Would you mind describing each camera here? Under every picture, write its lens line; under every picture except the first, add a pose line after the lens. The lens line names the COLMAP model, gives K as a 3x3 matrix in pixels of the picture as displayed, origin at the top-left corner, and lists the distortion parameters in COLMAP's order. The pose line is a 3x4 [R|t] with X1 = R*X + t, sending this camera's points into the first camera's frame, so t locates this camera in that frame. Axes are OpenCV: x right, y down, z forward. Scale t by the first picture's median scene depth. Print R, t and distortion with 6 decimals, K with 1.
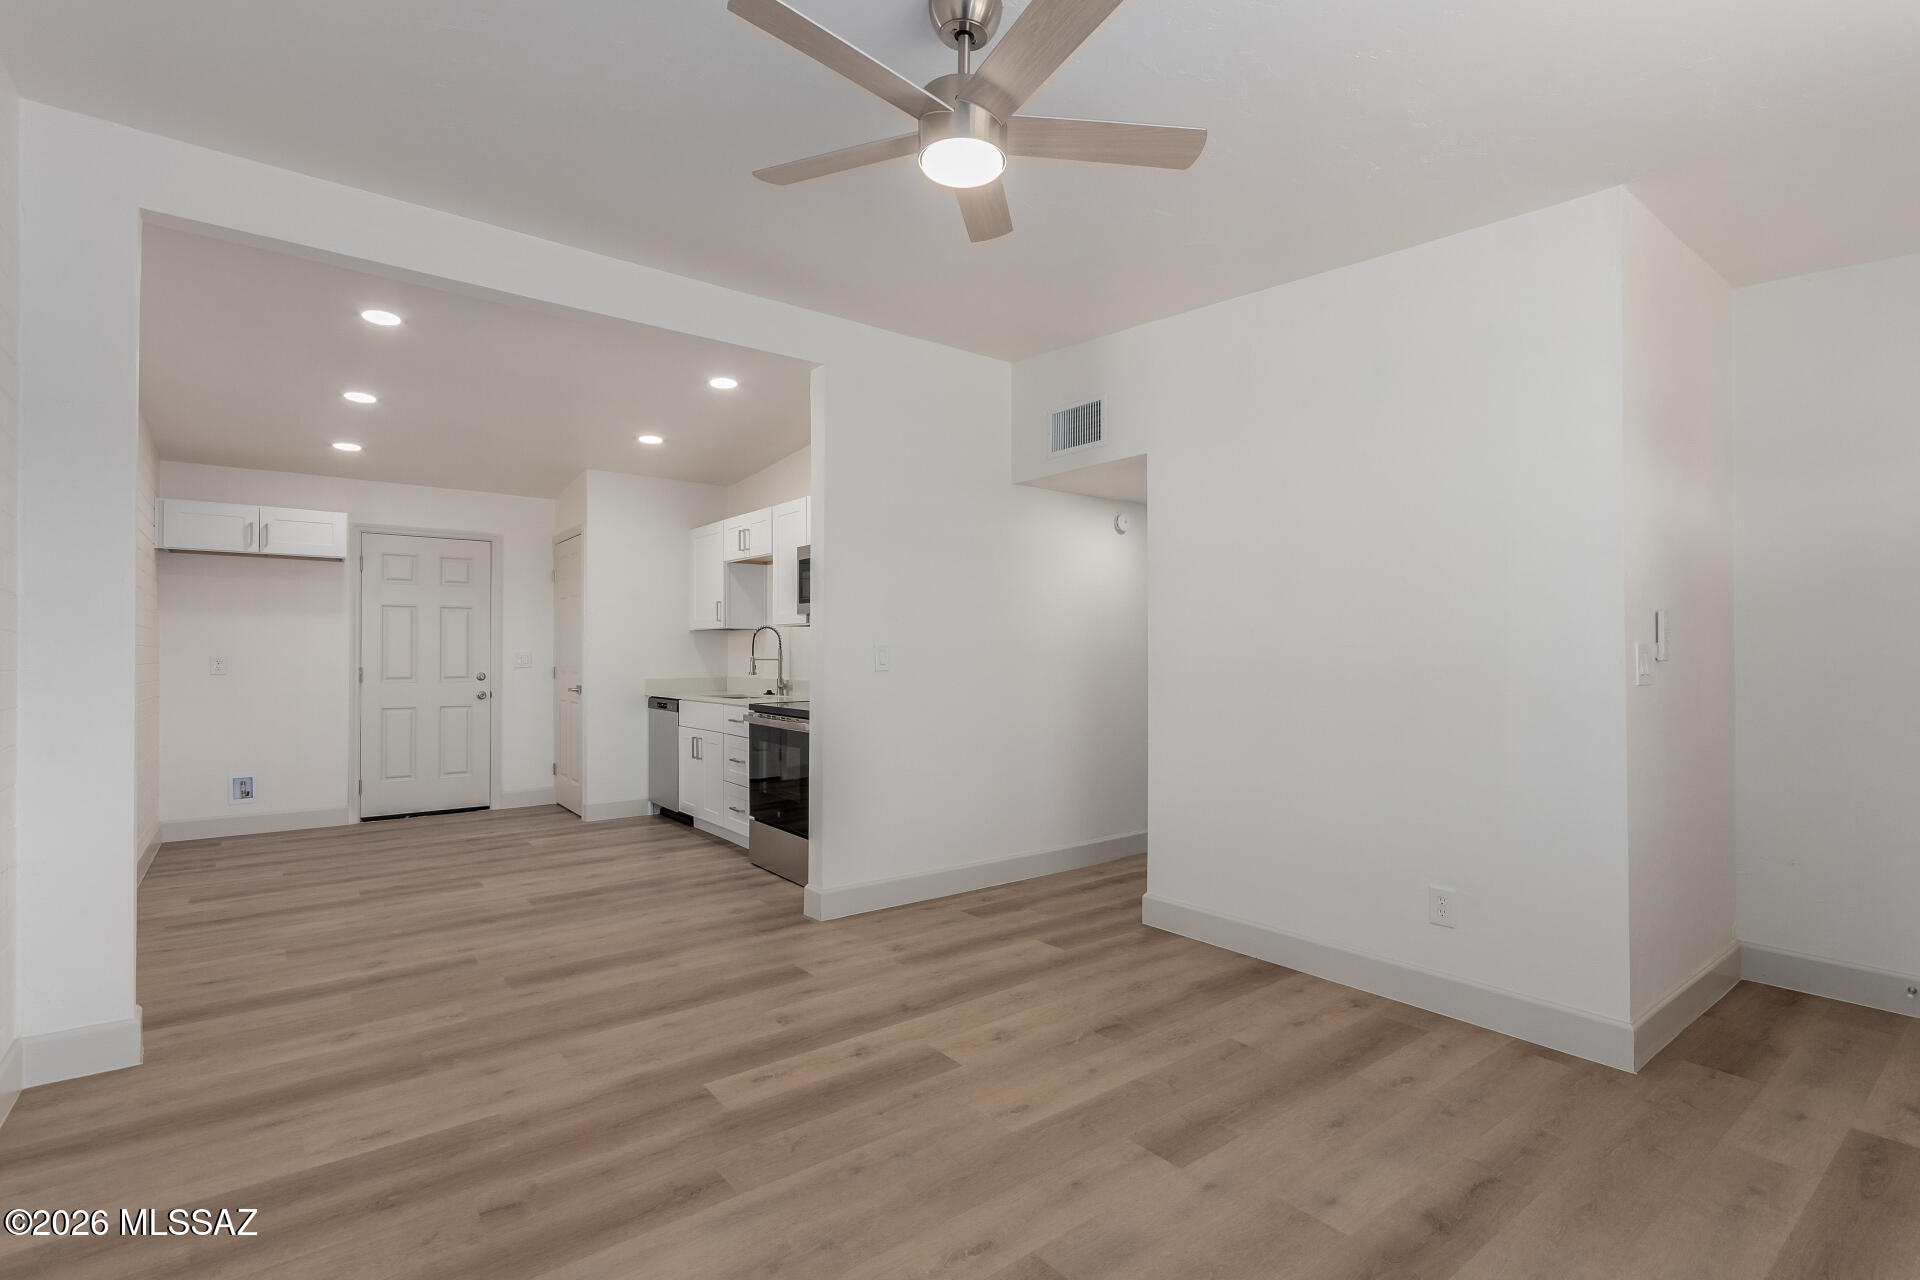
lens RADIAL K [[882.4, 0, 978.9], [0, 882.4, 645.8], [0, 0, 1]] dist [0.003157, -0.000950]
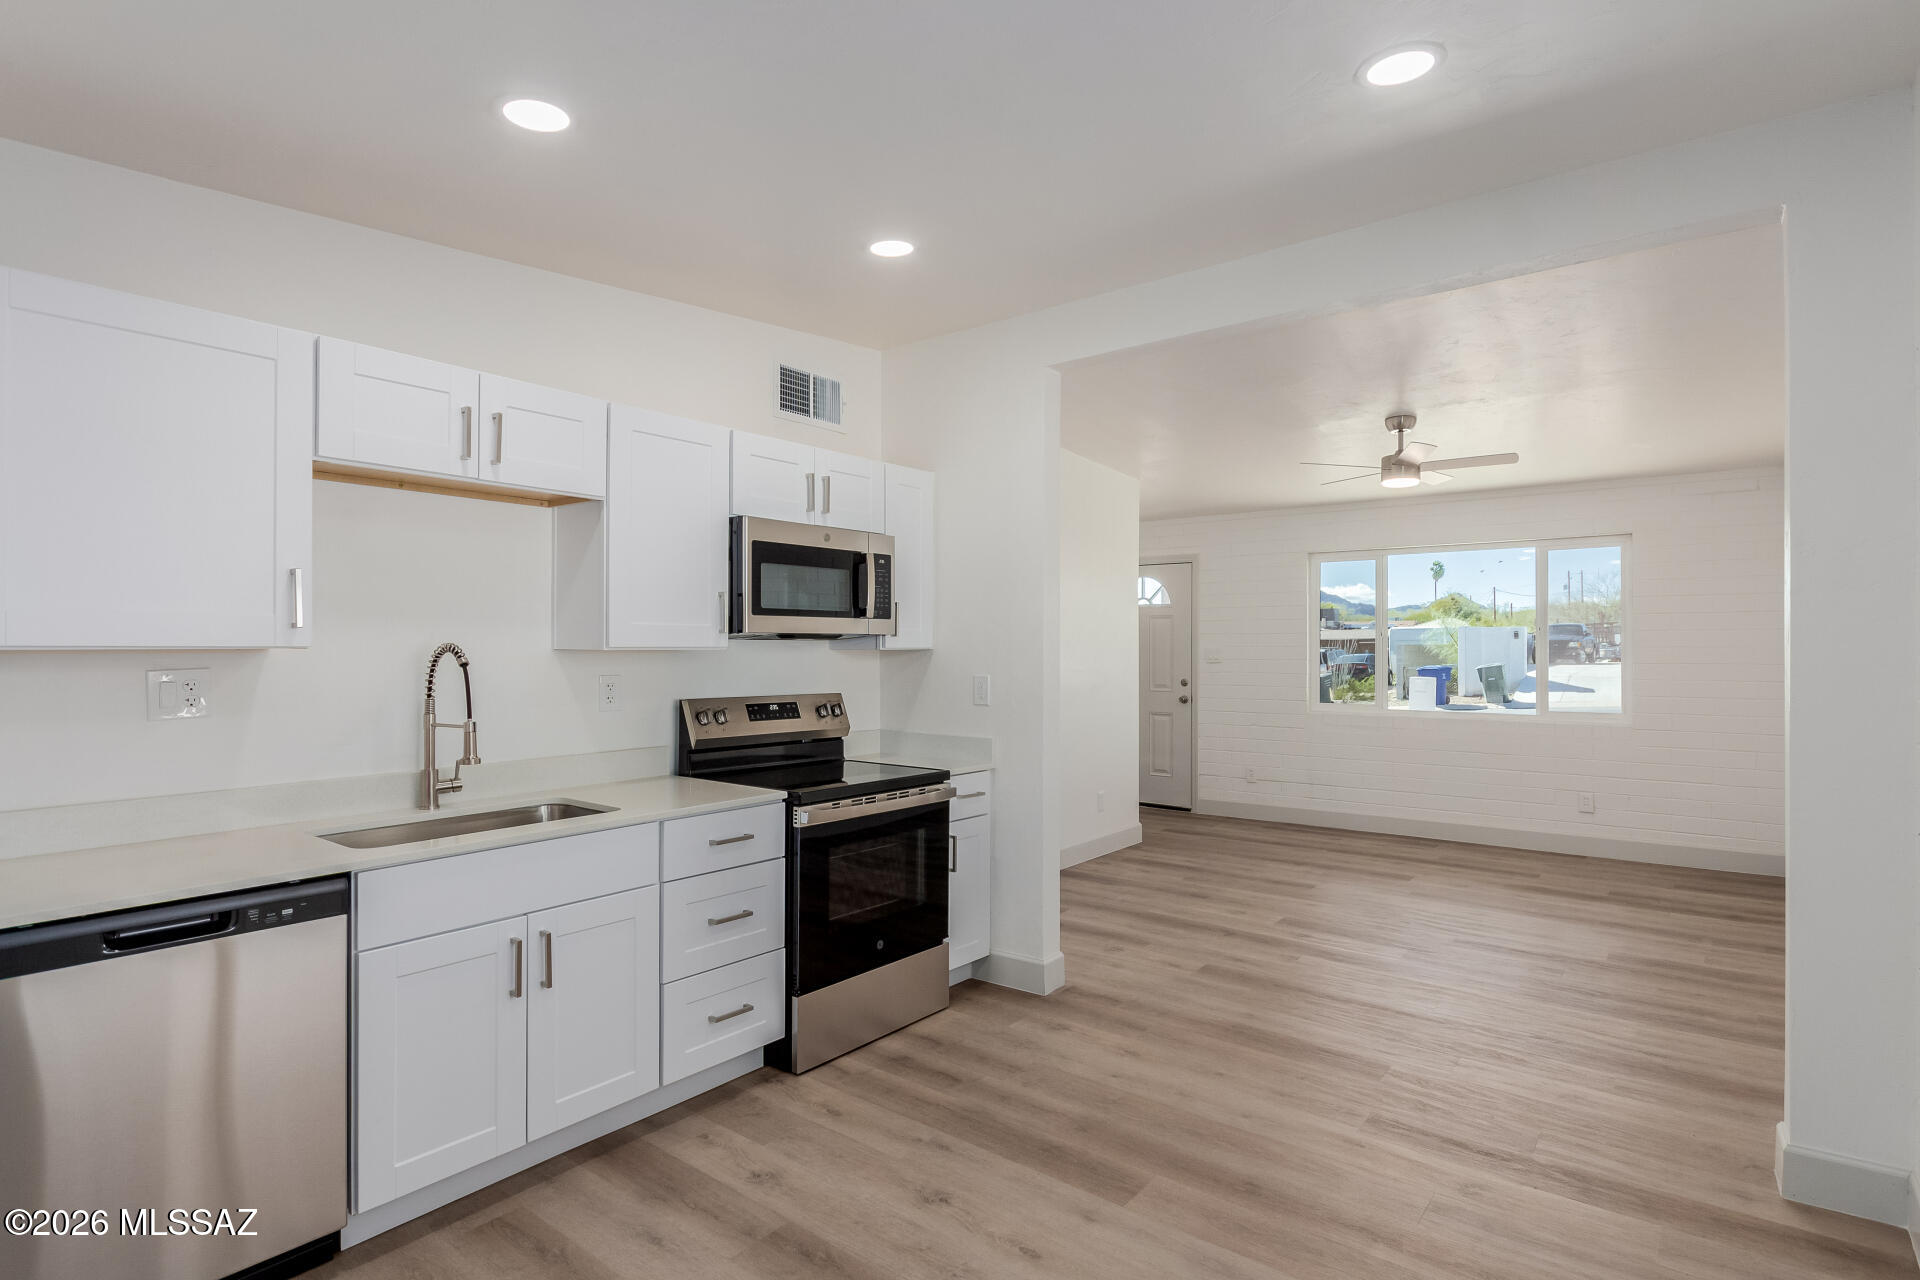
lens RADIAL K [[971.4, 0, 960.0], [0, 971.4, 640.0], [0, 0, 1]] dist [0.003150, 0.000955]
pose [[-0.224400, 0.005472, 0.974482, -0.784552], [-0.008875, 0.999931, -0.007659, -0.023628], [-0.974457, -0.010368, -0.224336, 0.923876]]
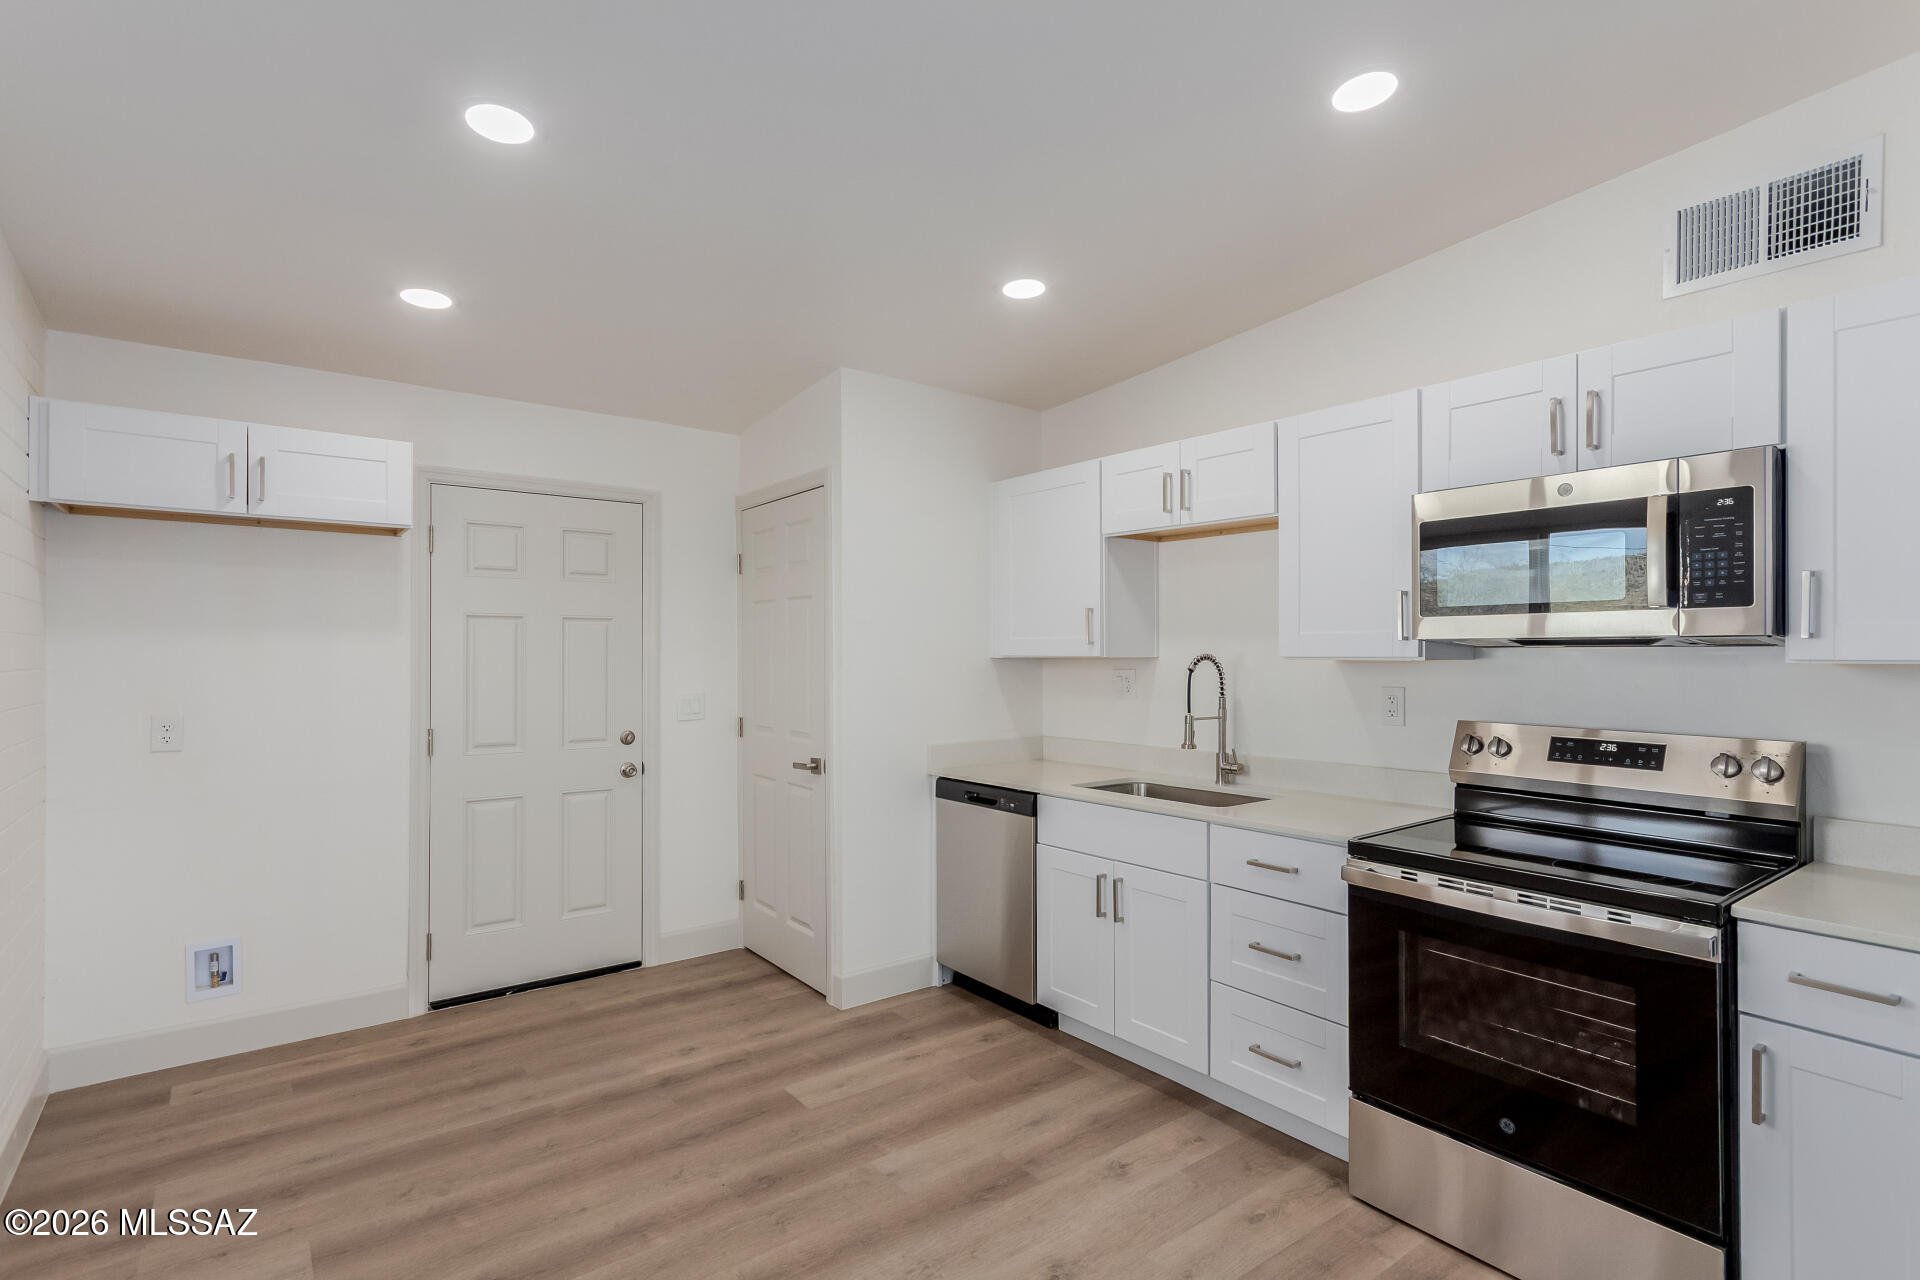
lens RADIAL K [[916.4, 0, 964.5], [0, 916.4, 646.2], [0, 0, 1]] dist [0.012403, 0.000907]
pose [[0.999978, -0.001887, -0.006306, -0.399616], [0.001886, 0.999998, -0.000104, -0.028604], [0.006306, 0.000092, 0.999980, 0.472527]]
